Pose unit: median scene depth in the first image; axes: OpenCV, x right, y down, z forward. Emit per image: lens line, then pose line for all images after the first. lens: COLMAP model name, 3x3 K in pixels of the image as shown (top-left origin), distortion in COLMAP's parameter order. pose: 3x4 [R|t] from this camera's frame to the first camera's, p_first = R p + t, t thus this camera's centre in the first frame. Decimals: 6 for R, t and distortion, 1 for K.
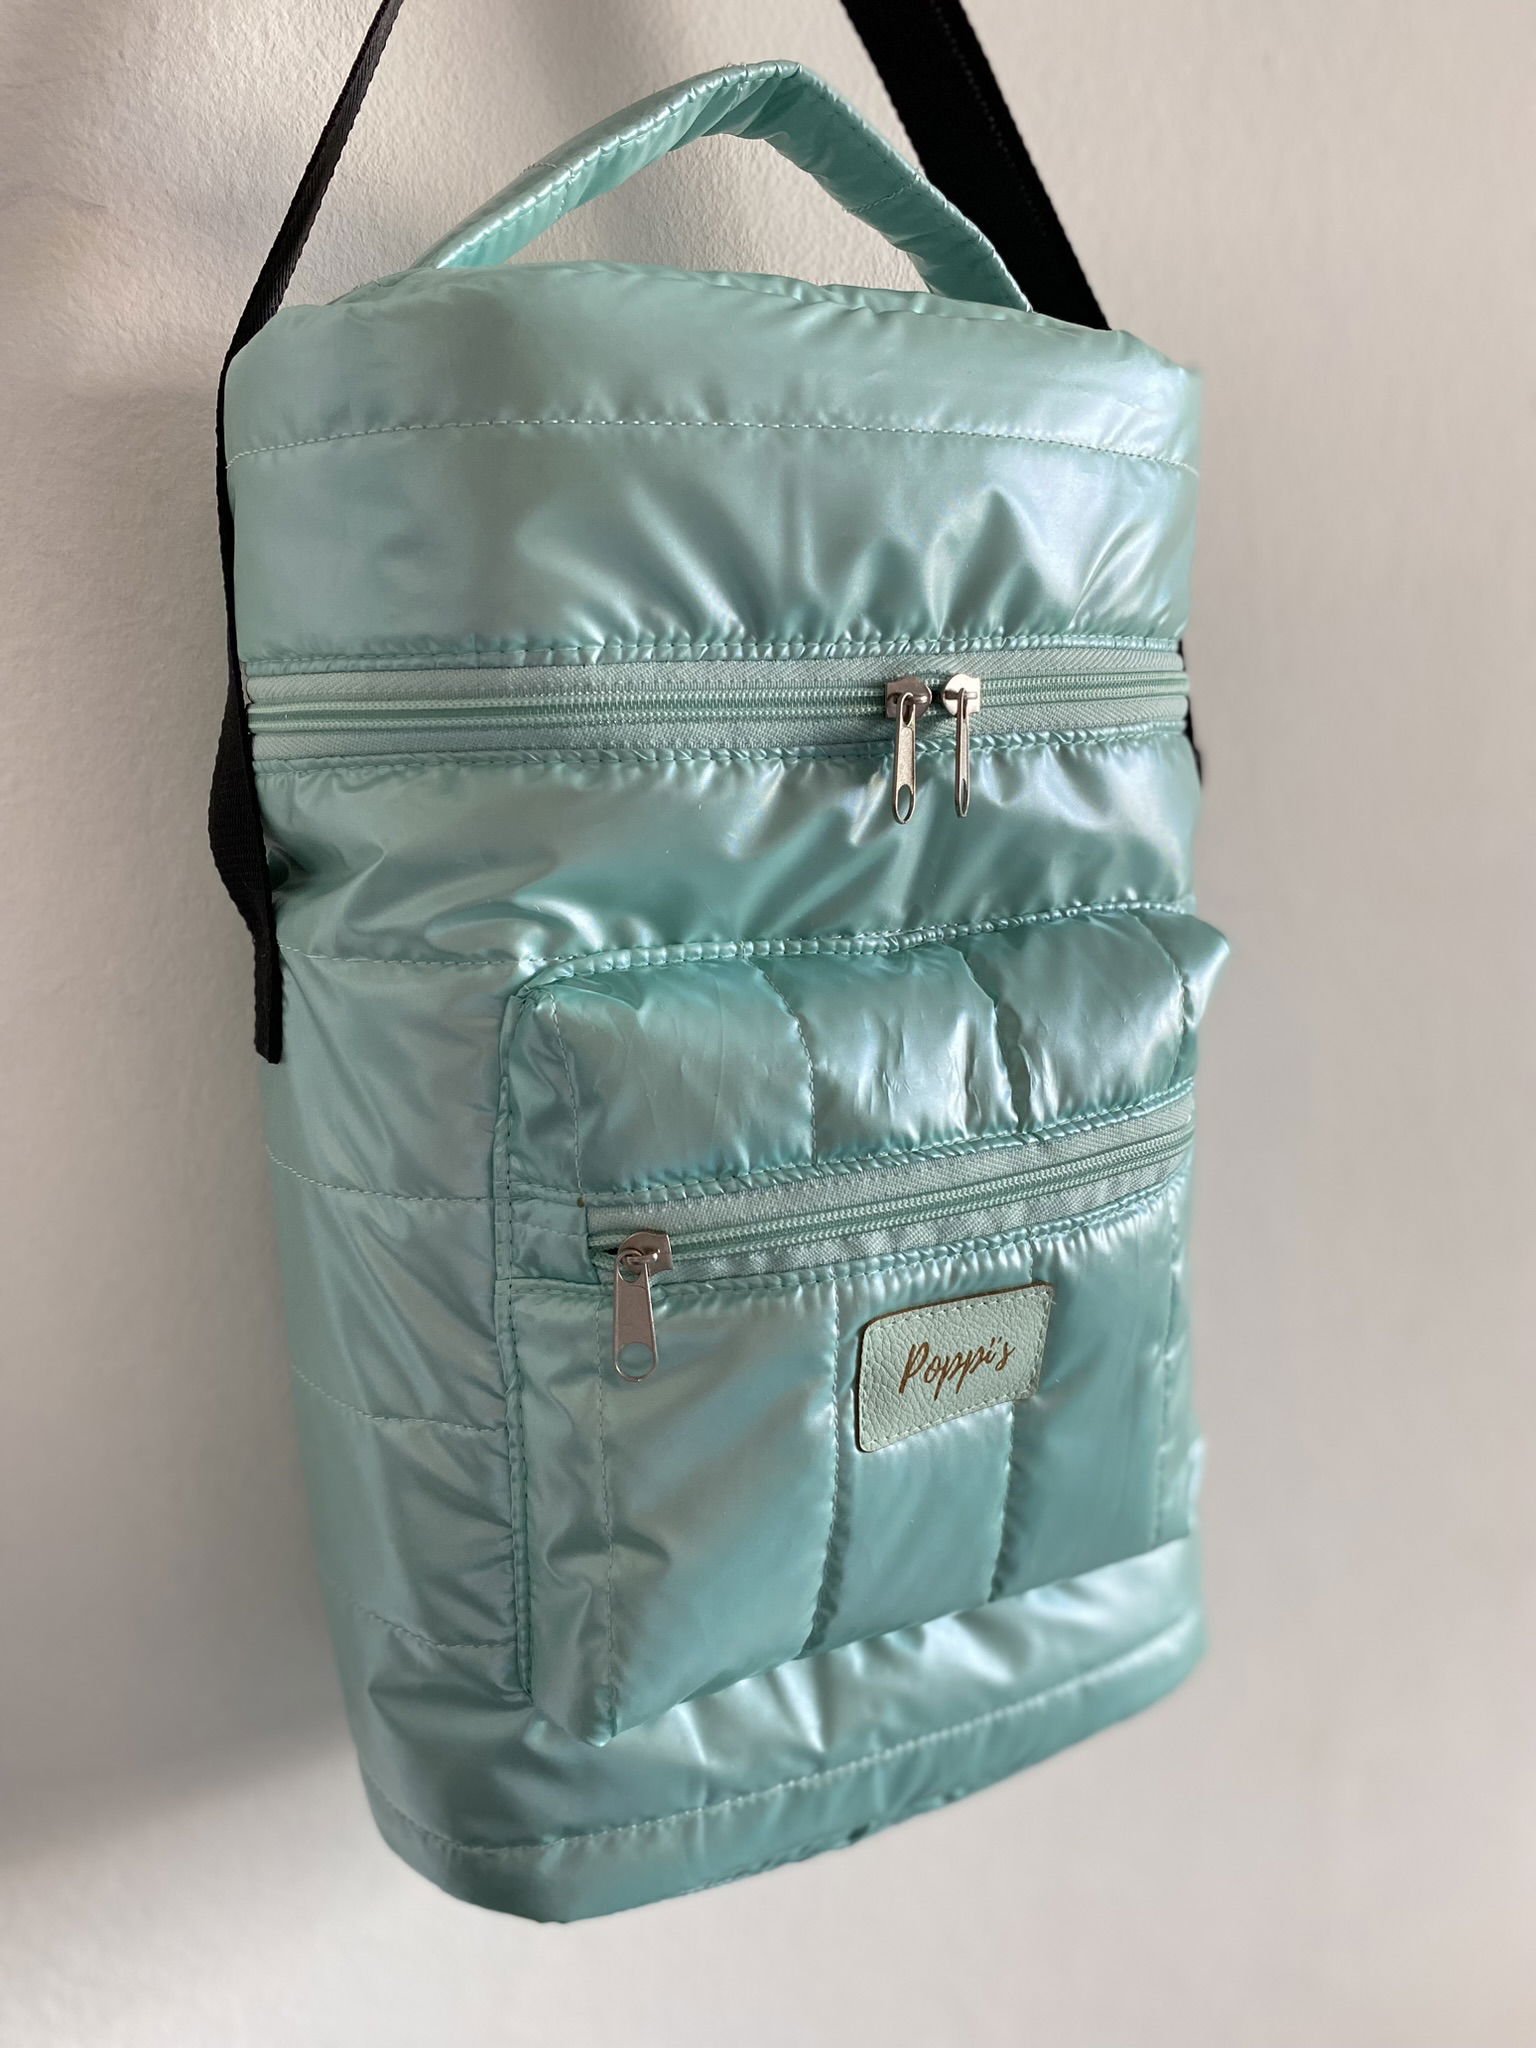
lens RADIAL K [[1626.2, 0, 768.8], [0, 1626.2, 1080.3], [0, 0, 1]] dist [0.017988, -0.051879]
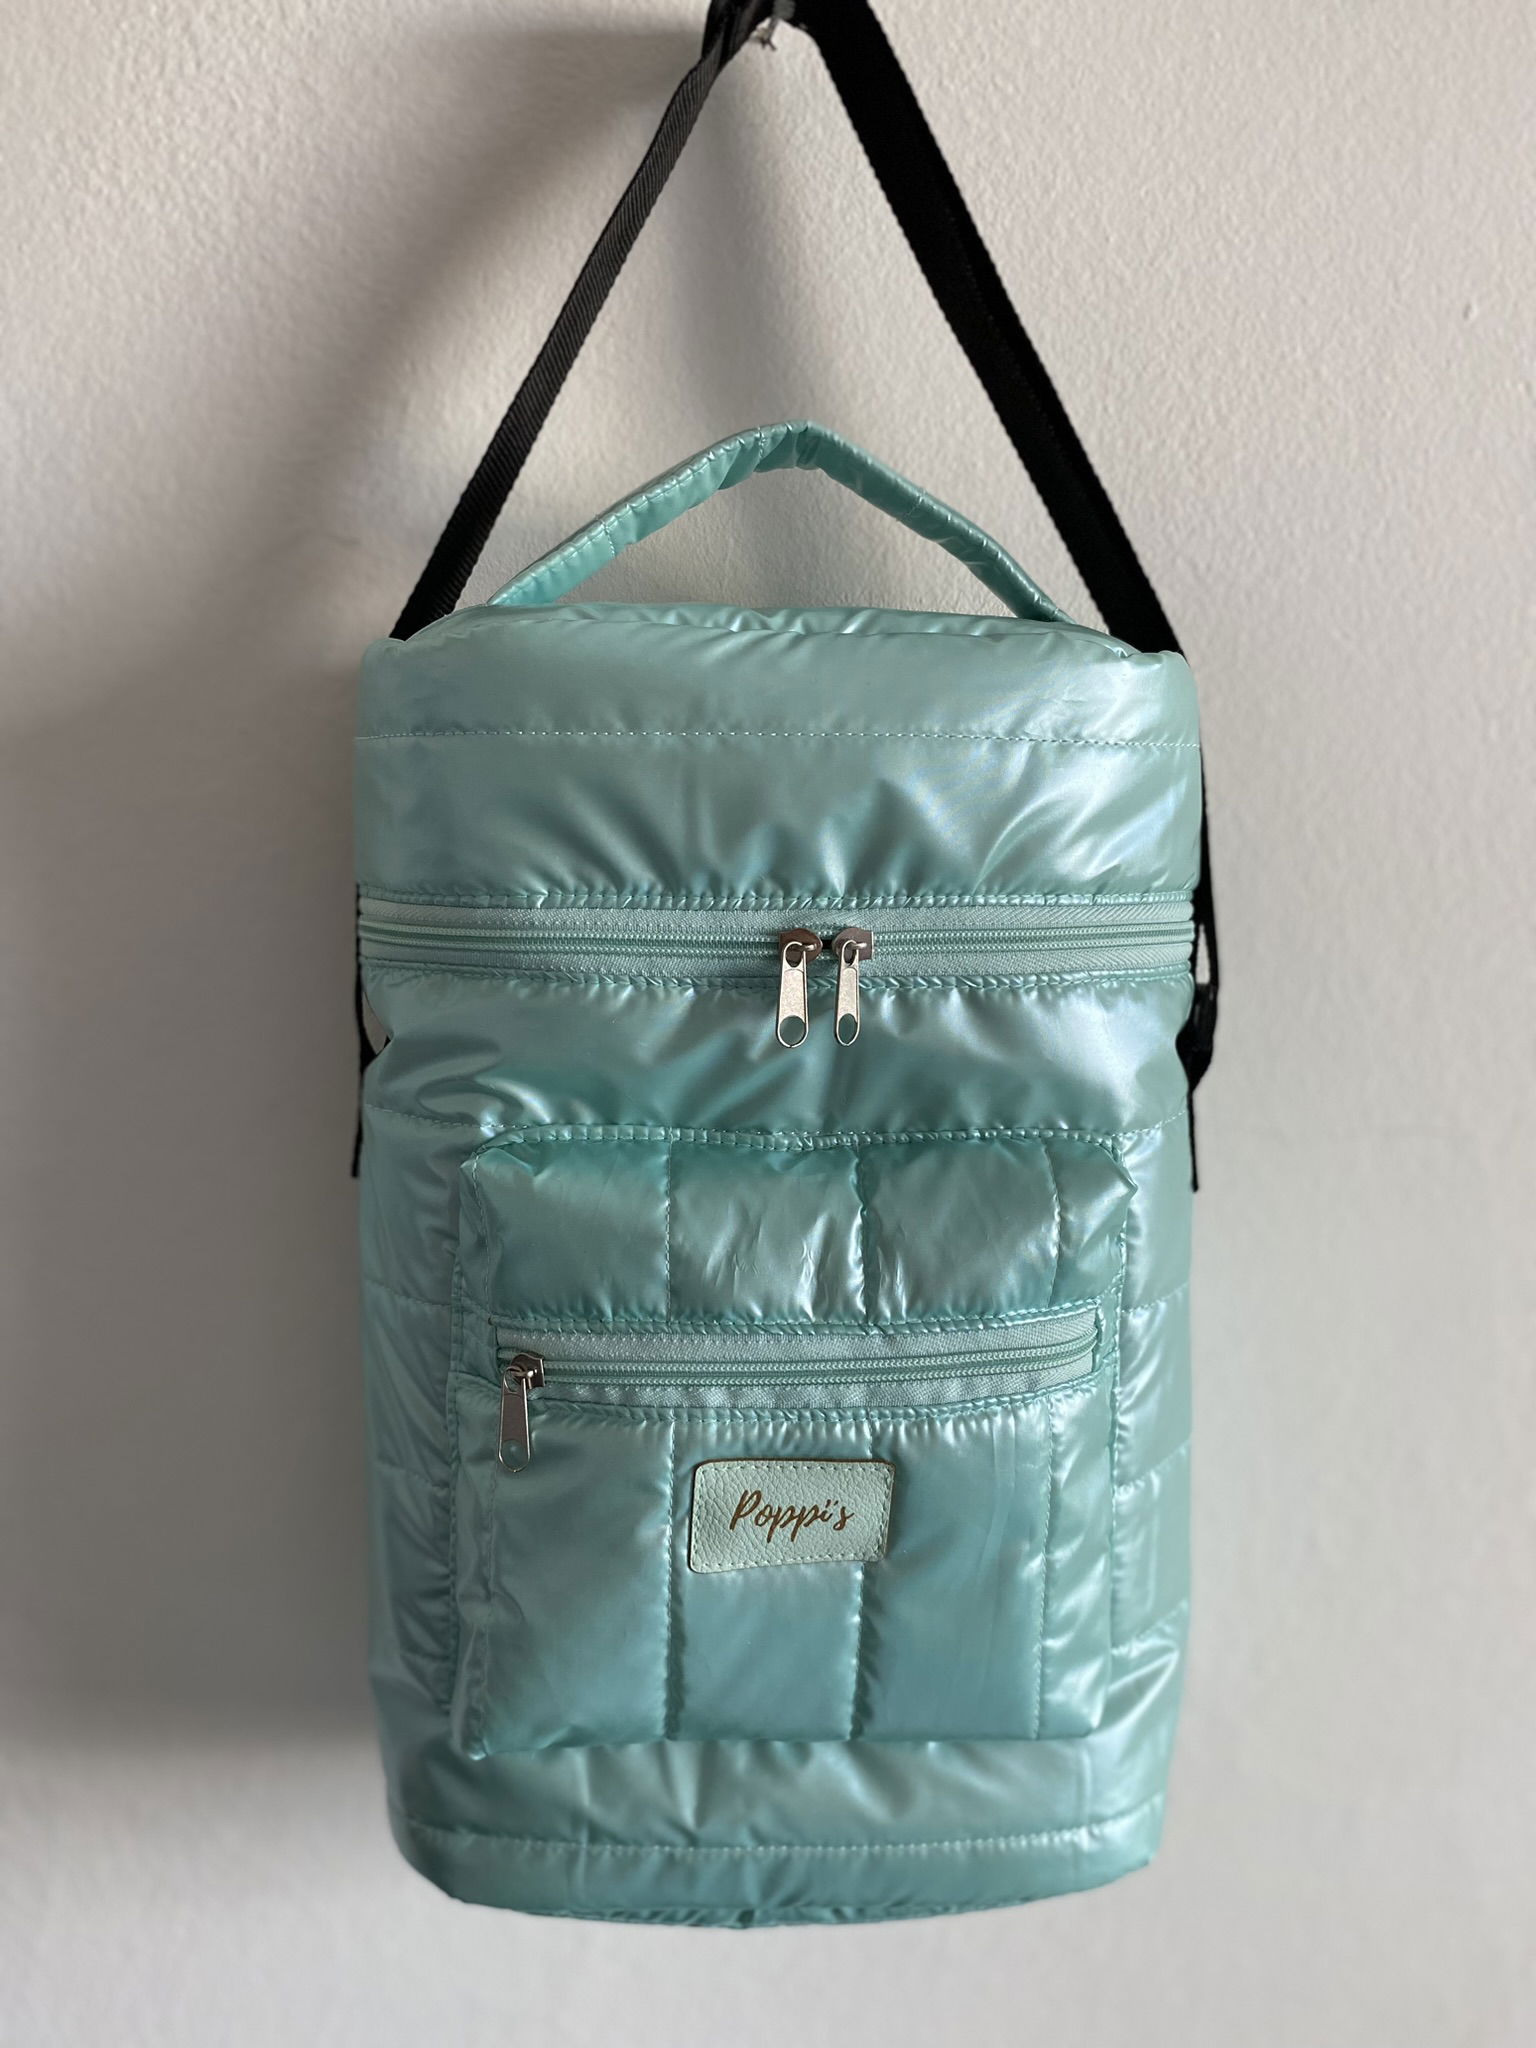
lens RADIAL K [[1631.4, 0, 768.0], [0, 1631.4, 1024.0], [0, 0, 1]] dist [-0.004700, -0.009636]
pose [[0.906833, 0.097155, -0.410140, 0.550056], [-0.127981, 0.990599, -0.048314, -0.114440], [0.401590, 0.096303, 0.910742, -0.092591]]
